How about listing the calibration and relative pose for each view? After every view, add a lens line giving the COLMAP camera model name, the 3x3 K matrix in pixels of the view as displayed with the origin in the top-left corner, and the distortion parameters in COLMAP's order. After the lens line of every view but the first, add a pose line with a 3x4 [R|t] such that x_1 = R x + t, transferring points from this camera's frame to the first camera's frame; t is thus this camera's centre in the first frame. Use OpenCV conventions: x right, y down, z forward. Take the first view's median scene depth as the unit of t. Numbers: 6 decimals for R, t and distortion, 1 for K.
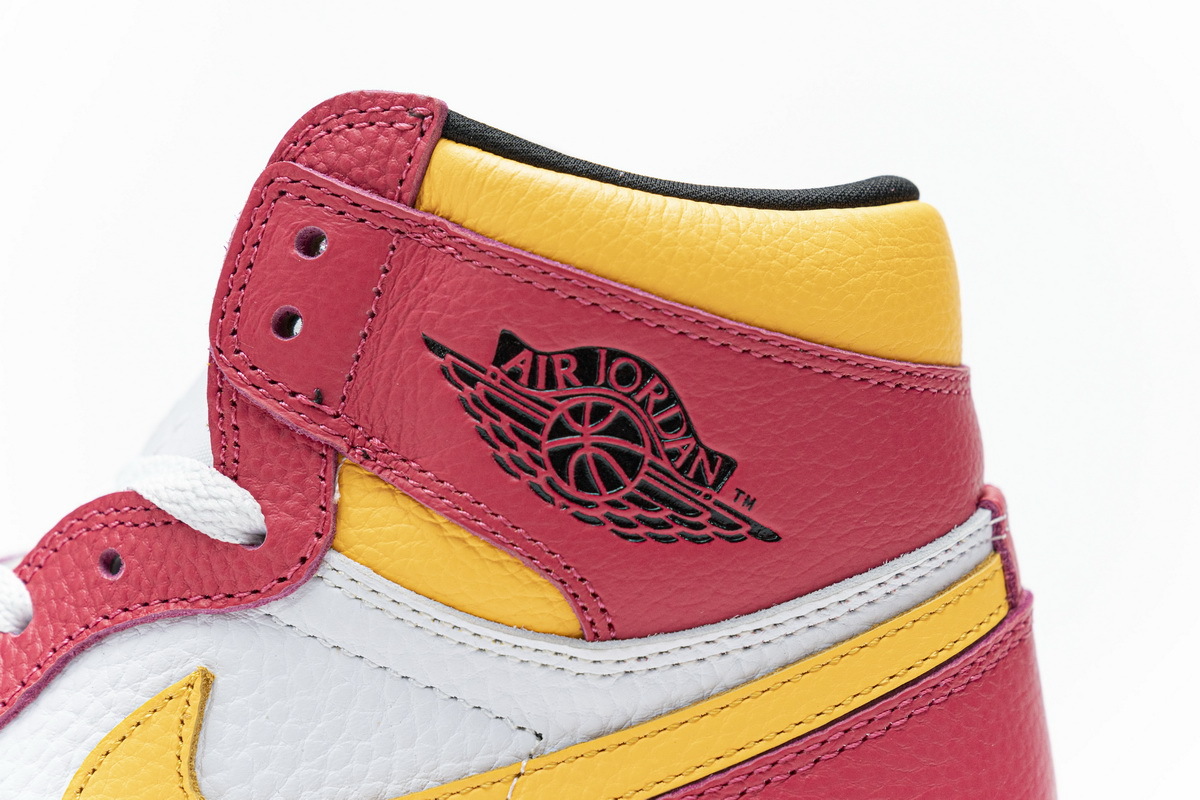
lens RADIAL K [[2022.7, 0, 600.0], [0, 2022.7, 400.0], [0, 0, 1]] dist [0.038367, -0.034135]
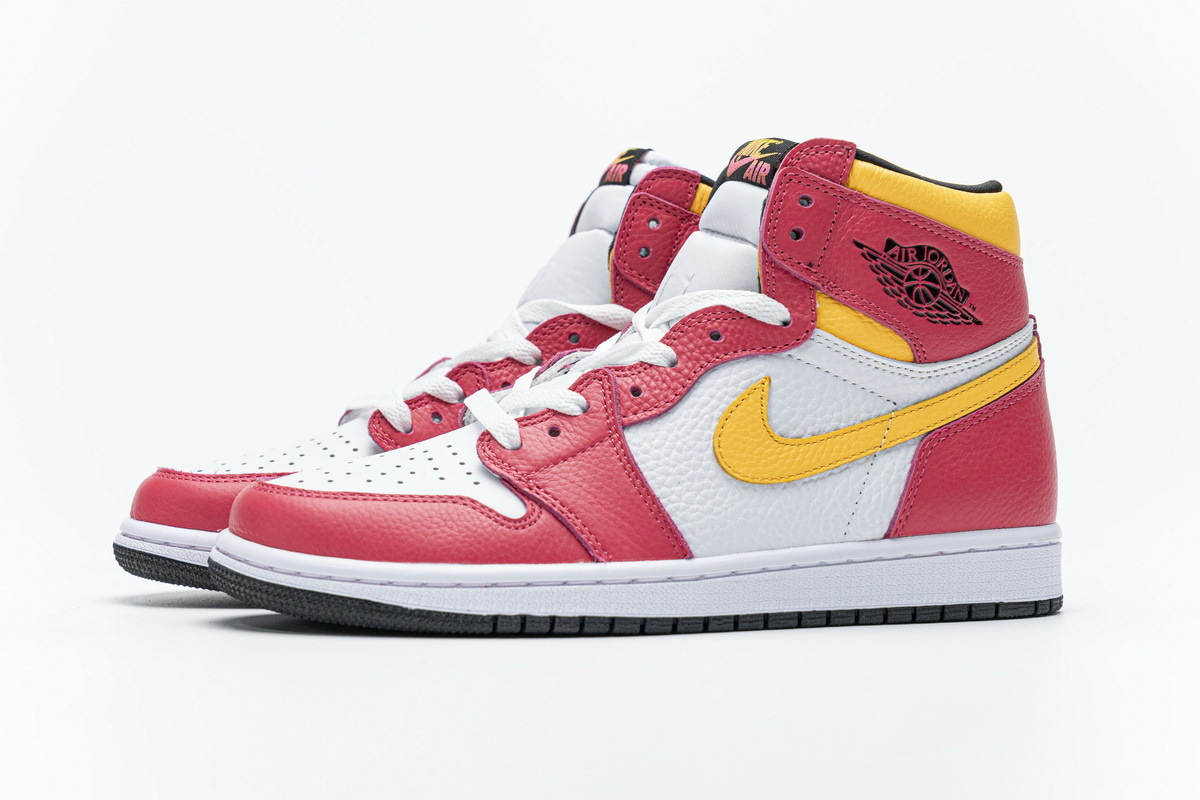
lens RADIAL K [[2022.7, 0, 600.0], [0, 2022.7, 400.0], [0, 0, 1]] dist [0.038367, -0.034135]
pose [[0.944944, -0.004559, 0.327200, -1.188845], [0.001875, 0.999962, 0.008518, 0.141610], [-0.327227, -0.007436, 0.944917, -1.224438]]
